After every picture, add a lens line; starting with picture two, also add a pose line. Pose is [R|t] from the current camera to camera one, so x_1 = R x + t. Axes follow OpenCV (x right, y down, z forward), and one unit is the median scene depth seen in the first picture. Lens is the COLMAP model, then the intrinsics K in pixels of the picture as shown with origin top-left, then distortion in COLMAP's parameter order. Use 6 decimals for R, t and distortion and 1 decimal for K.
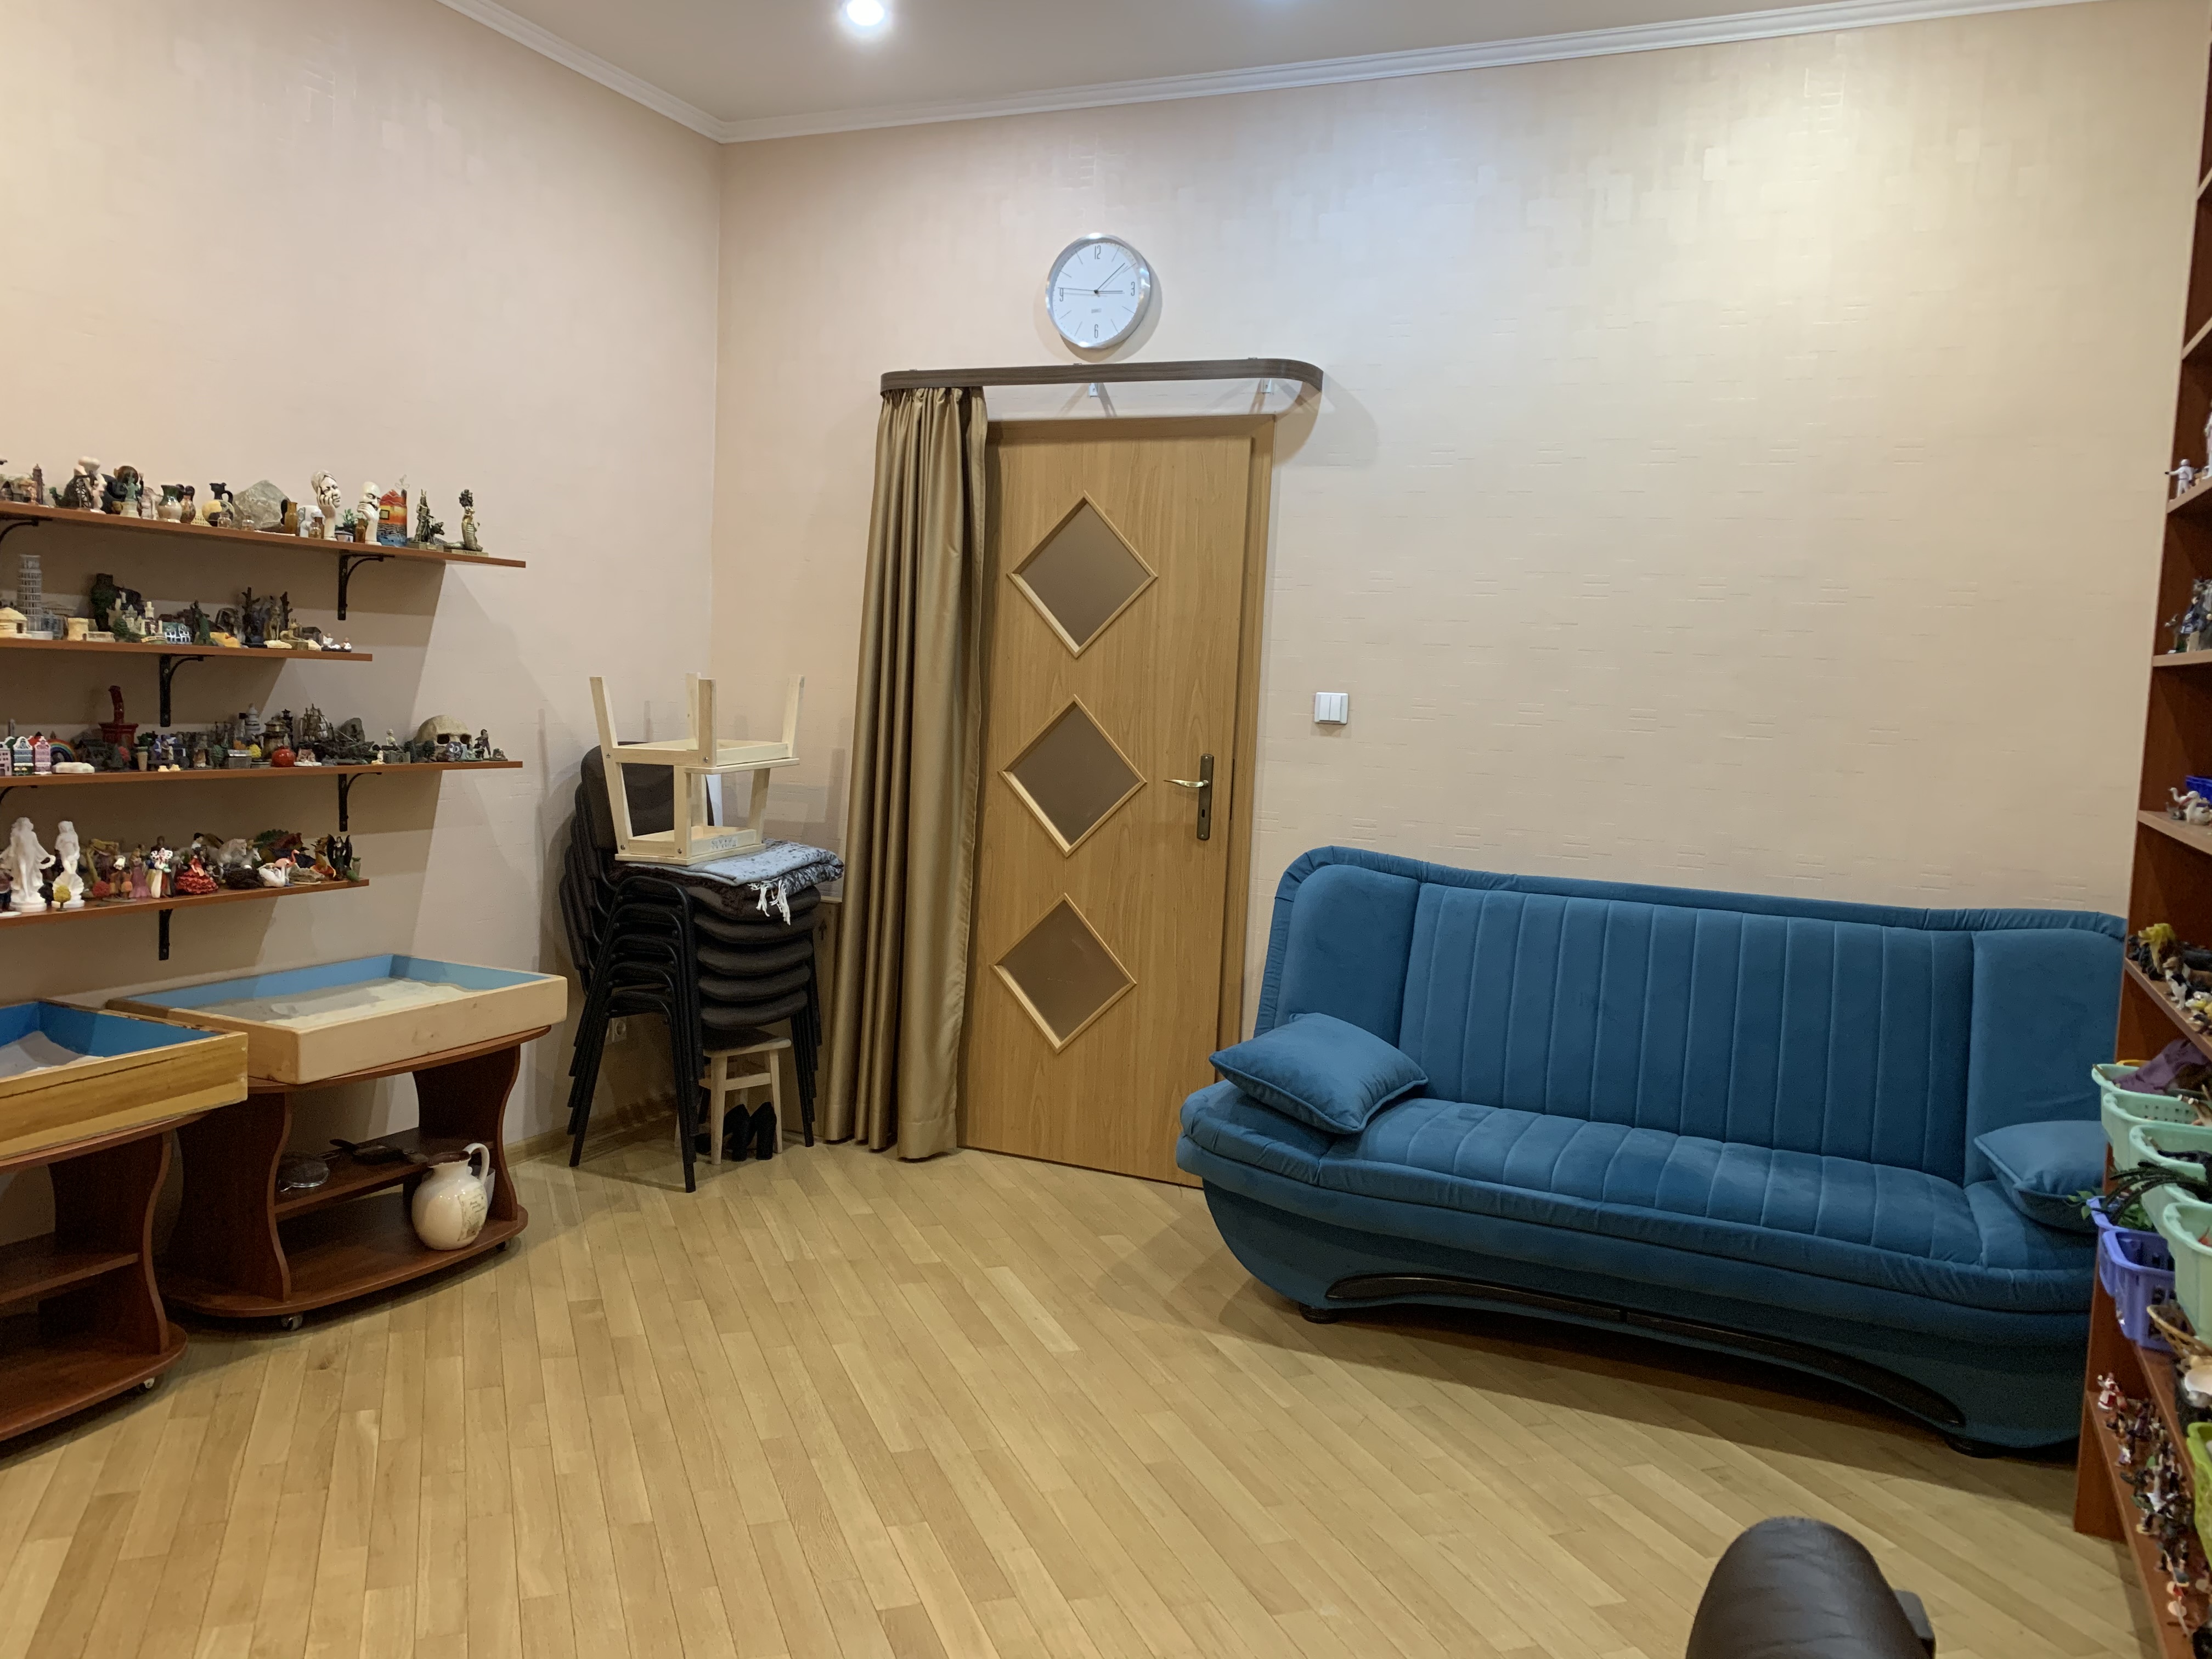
lens RADIAL K [[1666.4, 0, 1112.0], [0, 1666.4, 815.9], [0, 0, 1]] dist [0.051803, -0.052298]
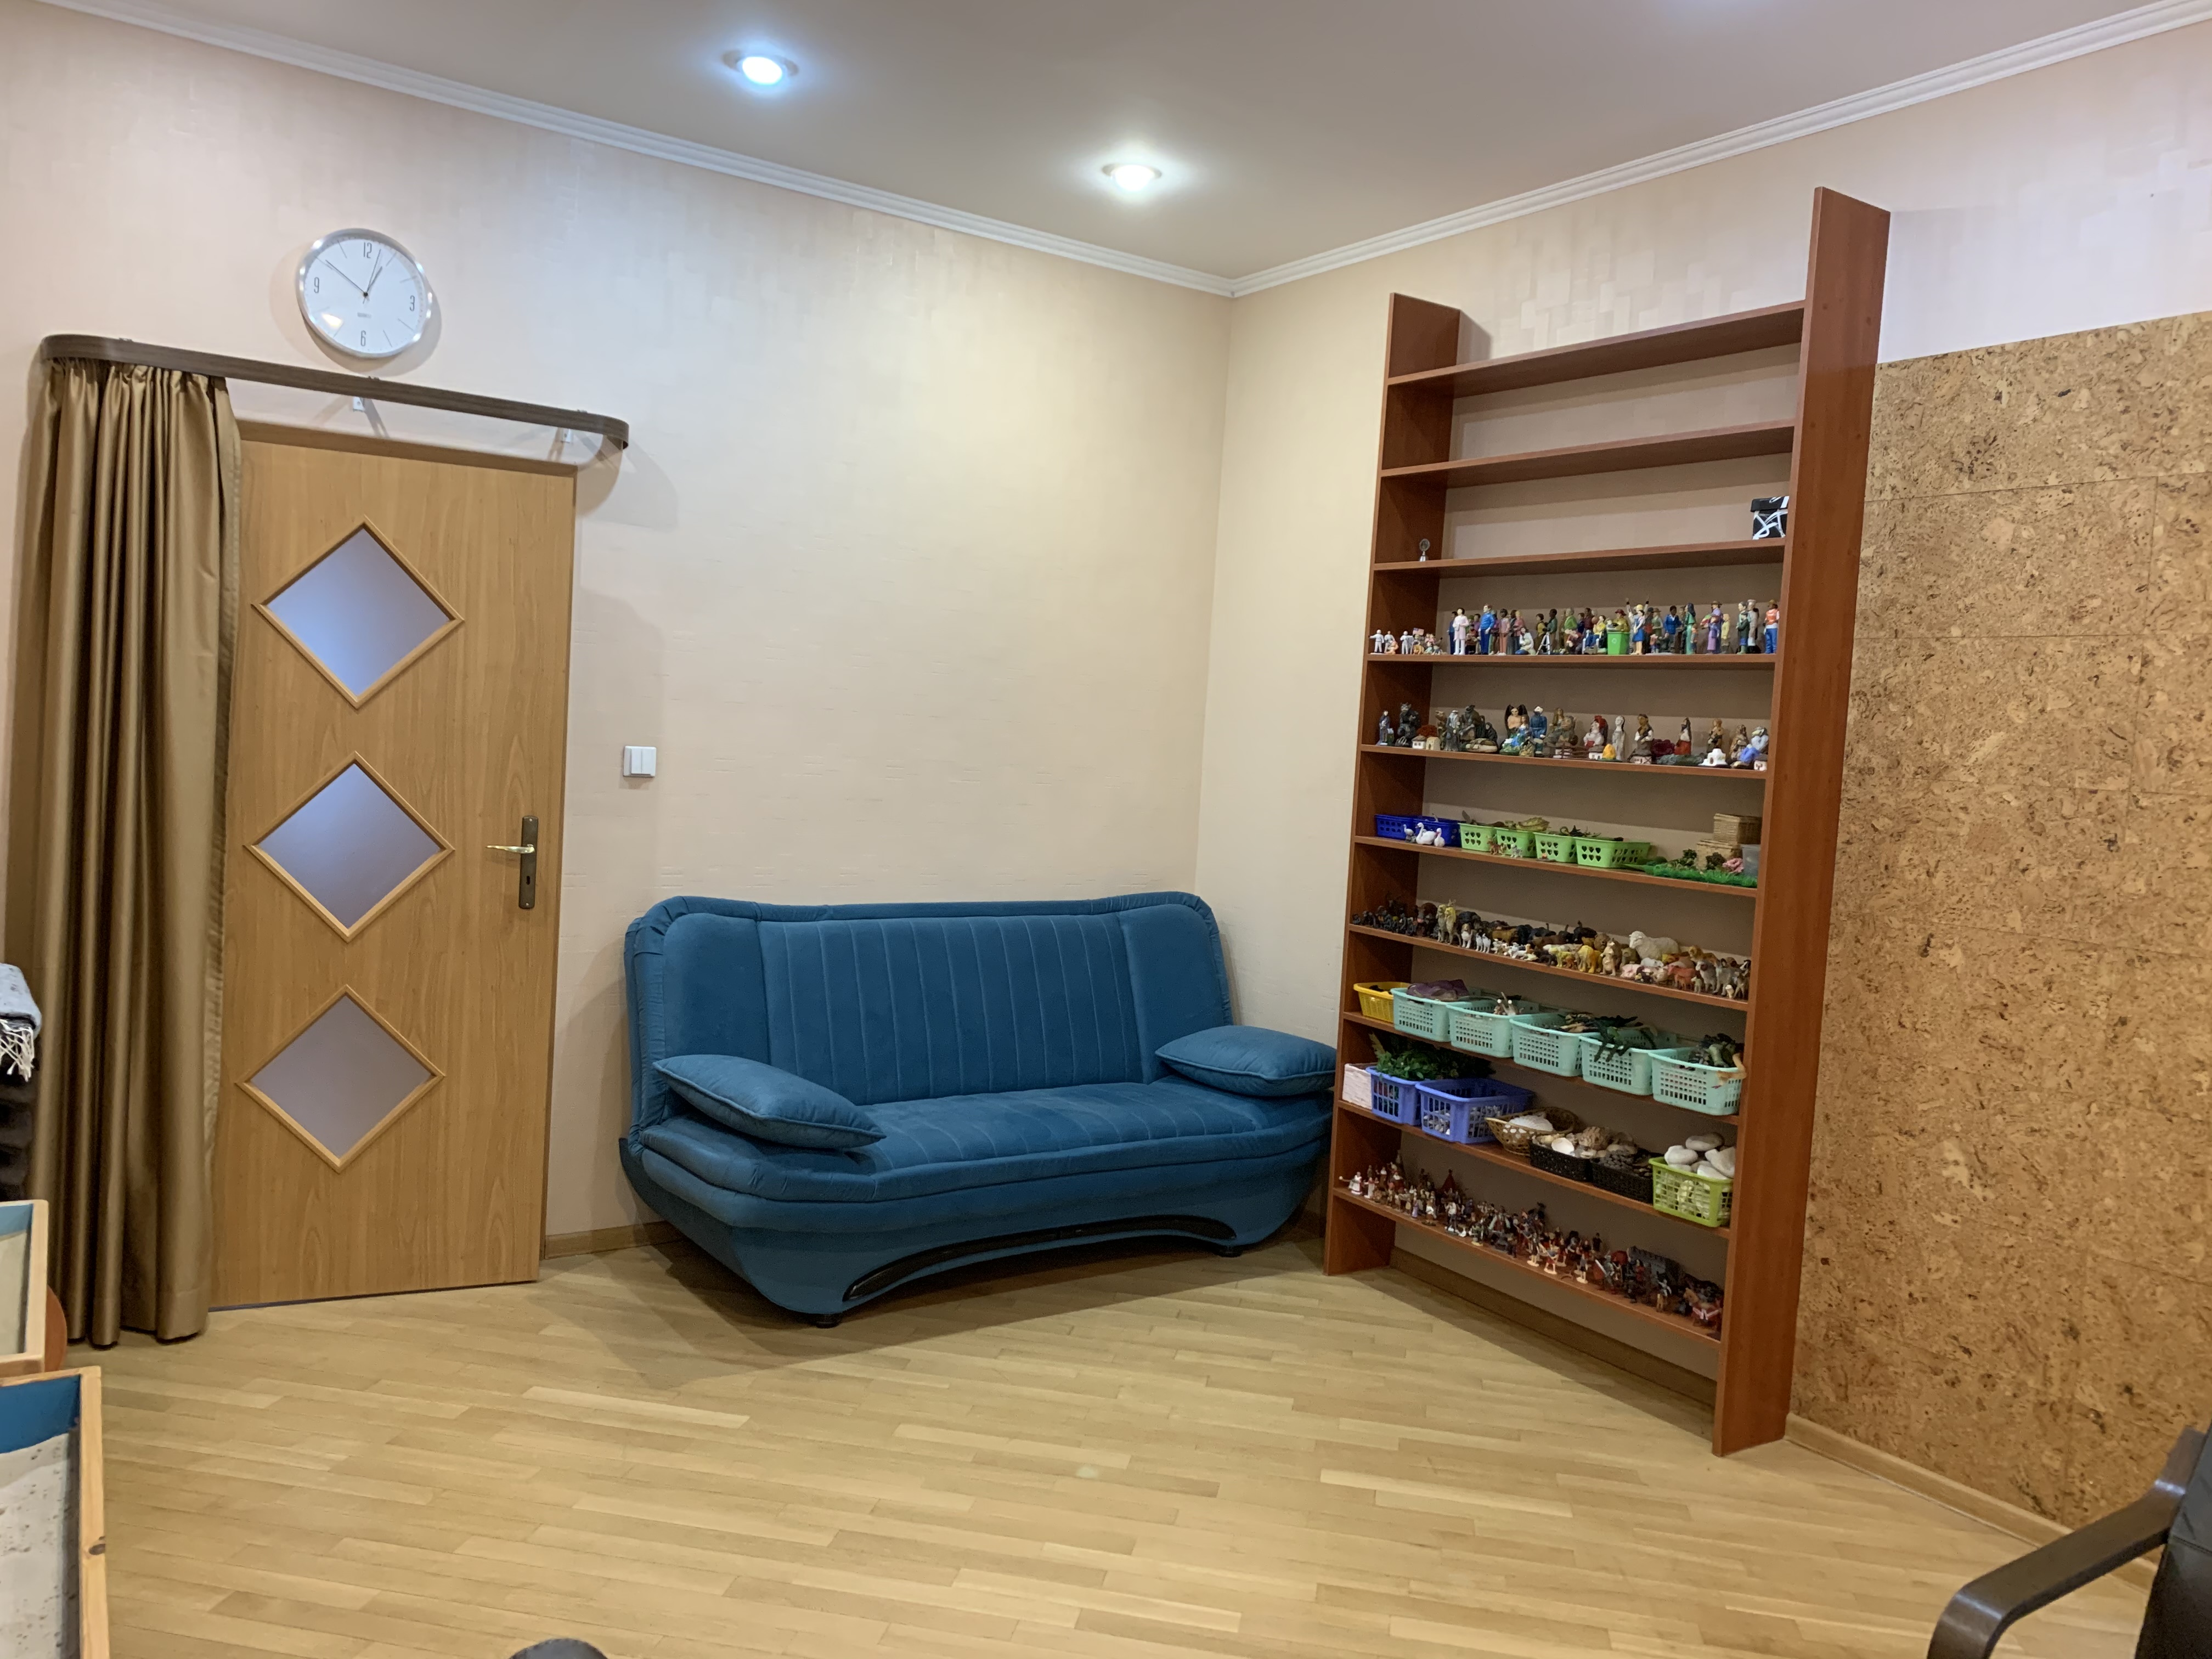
lens RADIAL K [[1666.4, 0, 1113.1], [0, 1666.4, 826.9], [0, 0, 1]] dist [0.051803, -0.052298]
pose [[0.535673, -0.069851, 0.841531, -0.583458], [0.032681, 0.997541, 0.061997, -0.079191], [-0.843793, -0.005708, 0.536639, 0.201759]]
